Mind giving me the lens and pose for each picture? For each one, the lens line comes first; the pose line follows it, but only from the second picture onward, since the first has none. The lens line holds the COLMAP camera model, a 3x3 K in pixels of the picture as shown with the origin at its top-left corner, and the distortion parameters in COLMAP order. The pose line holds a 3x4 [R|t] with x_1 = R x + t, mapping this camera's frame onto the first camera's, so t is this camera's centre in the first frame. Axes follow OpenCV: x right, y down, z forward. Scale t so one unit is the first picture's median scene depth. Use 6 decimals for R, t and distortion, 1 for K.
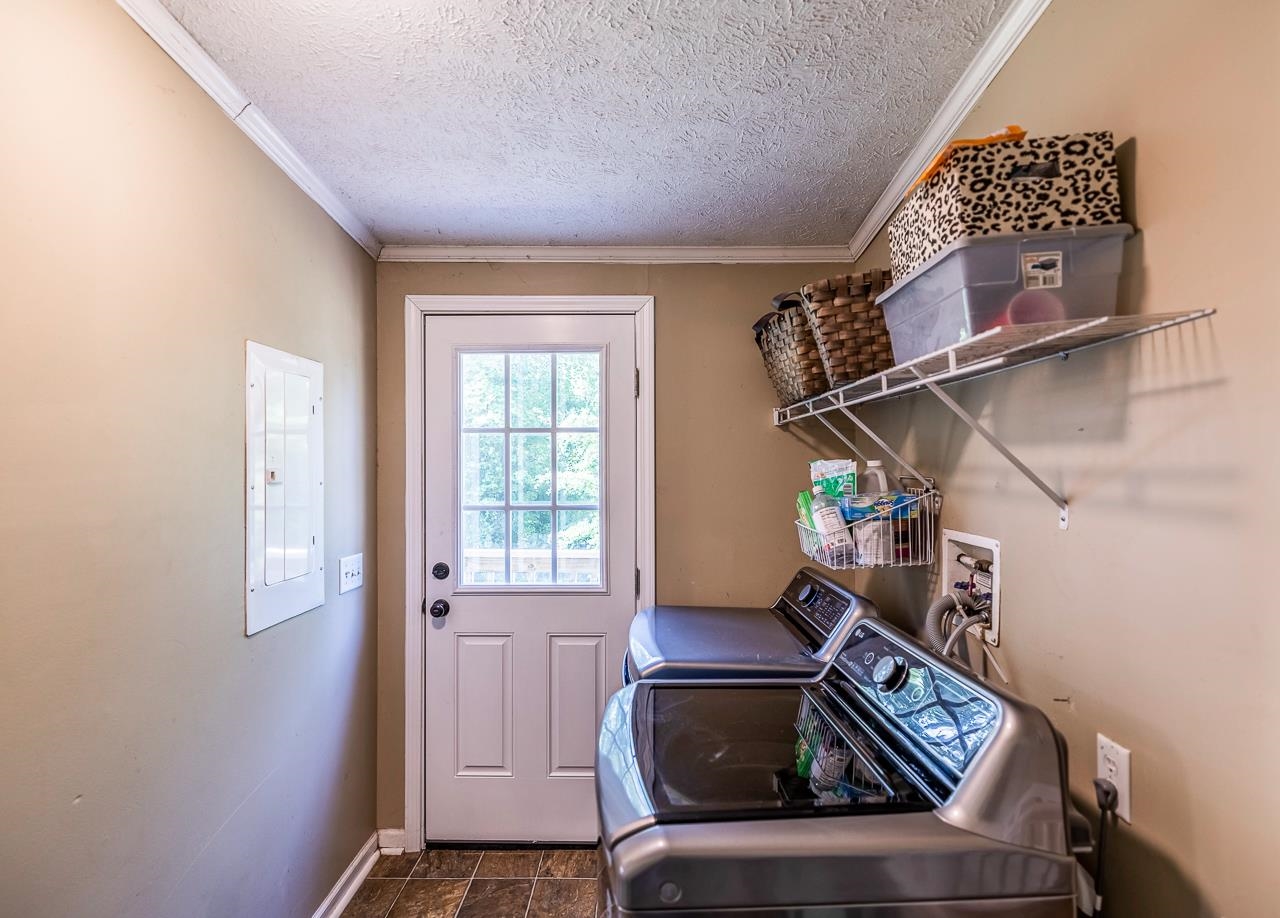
lens RADIAL K [[643.4, 0, 640.0], [0, 643.4, 459.0], [0, 0, 1]] dist [-0.000456, -0.000211]
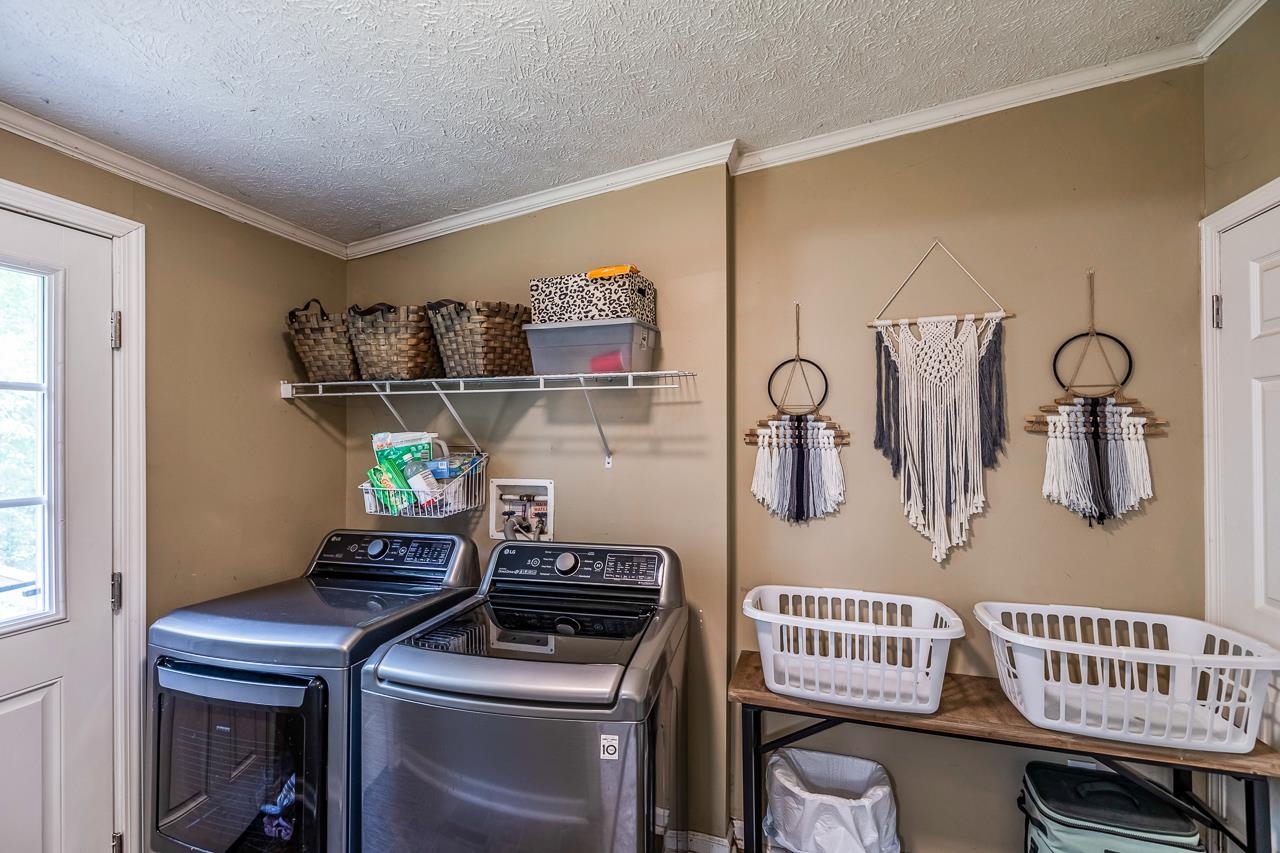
lens RADIAL K [[552.2, 0, 637.6], [0, 552.2, 436.4], [0, 0, 1]] dist [0.000316, 0.000168]
pose [[0.276615, -0.004380, 0.960971, -0.705741], [-0.001860, 0.999985, 0.005093, 0.003461], [-0.960979, -0.003196, 0.276602, 0.341238]]
